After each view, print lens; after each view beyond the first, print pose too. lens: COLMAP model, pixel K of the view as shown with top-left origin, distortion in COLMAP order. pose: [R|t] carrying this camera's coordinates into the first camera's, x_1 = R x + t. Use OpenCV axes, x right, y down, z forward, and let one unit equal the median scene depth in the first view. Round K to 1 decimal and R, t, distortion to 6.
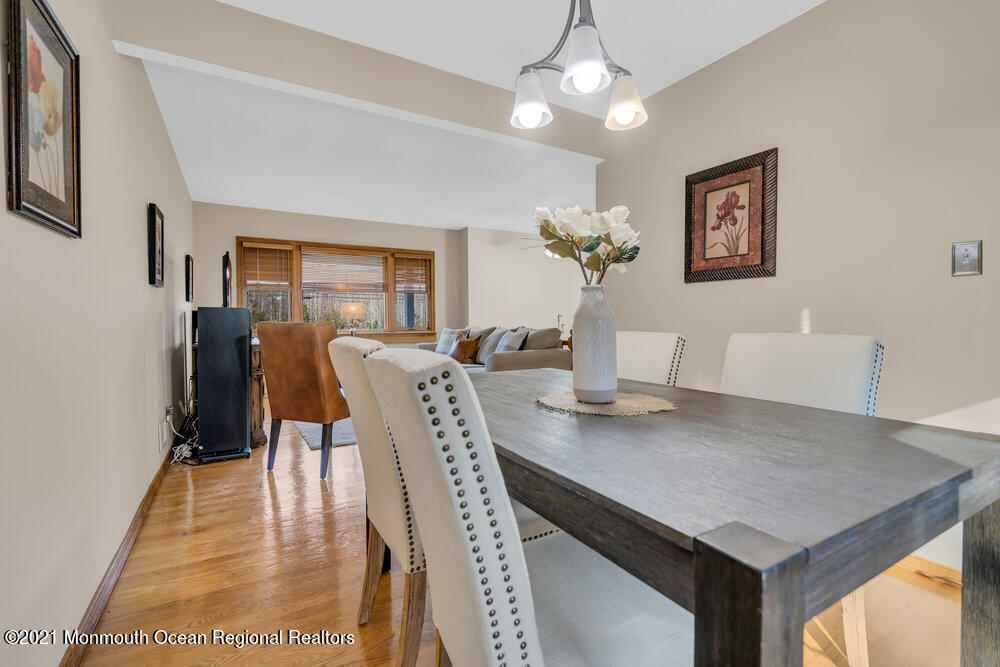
lens RADIAL K [[455.9, 0, 504.5], [0, 455.9, 328.1], [0, 0, 1]] dist [0.001098, 0.000161]
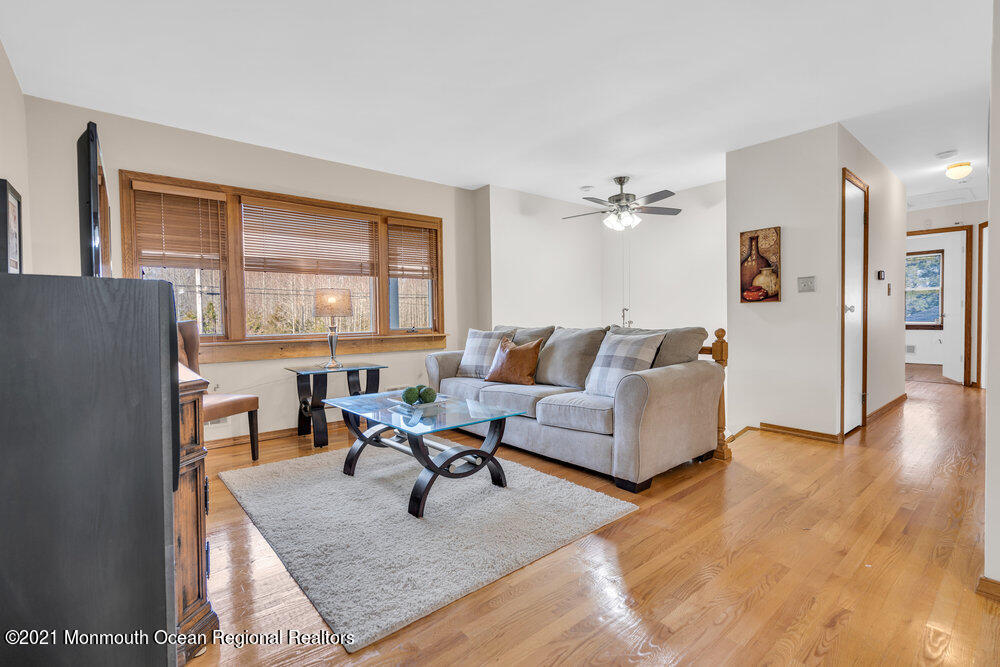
lens RADIAL K [[455.9, 0, 504.5], [0, 455.9, 328.1], [0, 0, 1]] dist [0.001098, 0.000161]
pose [[0.985702, -0.014207, 0.167900, -0.189450], [0.013360, 0.999892, 0.006172, -0.004628], [-0.167969, -0.003841, 0.985785, 0.319186]]
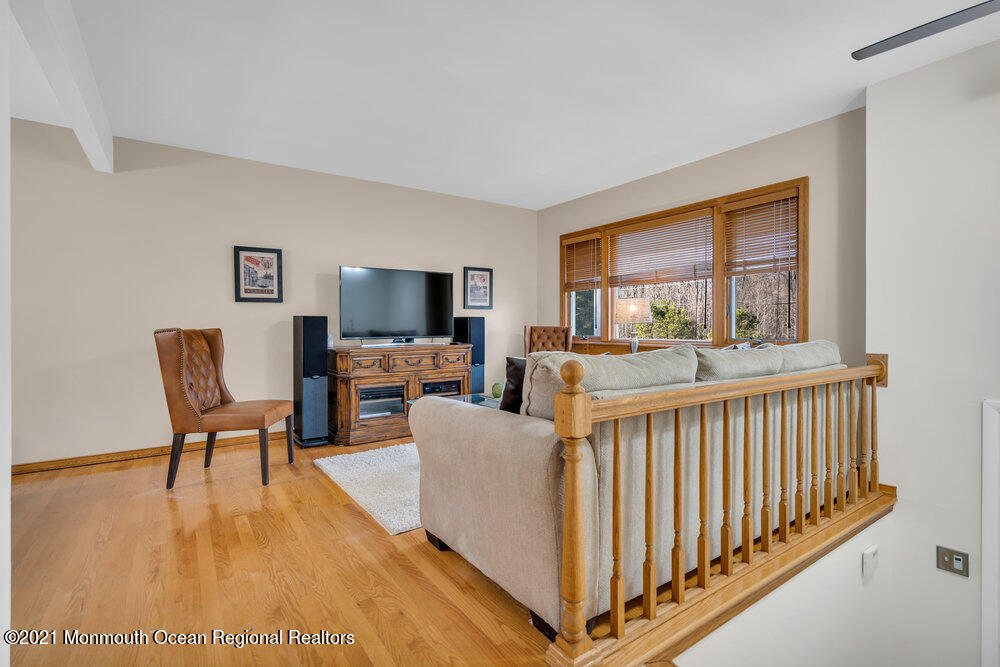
lens RADIAL K [[455.9, 0, 504.5], [0, 455.9, 328.1], [0, 0, 1]] dist [0.001098, 0.000161]
pose [[0.068113, 0.003081, -0.997673, 0.302345], [-0.014612, 0.999891, 0.002090, -0.011915], [0.997571, 0.014436, 0.068150, 0.705191]]
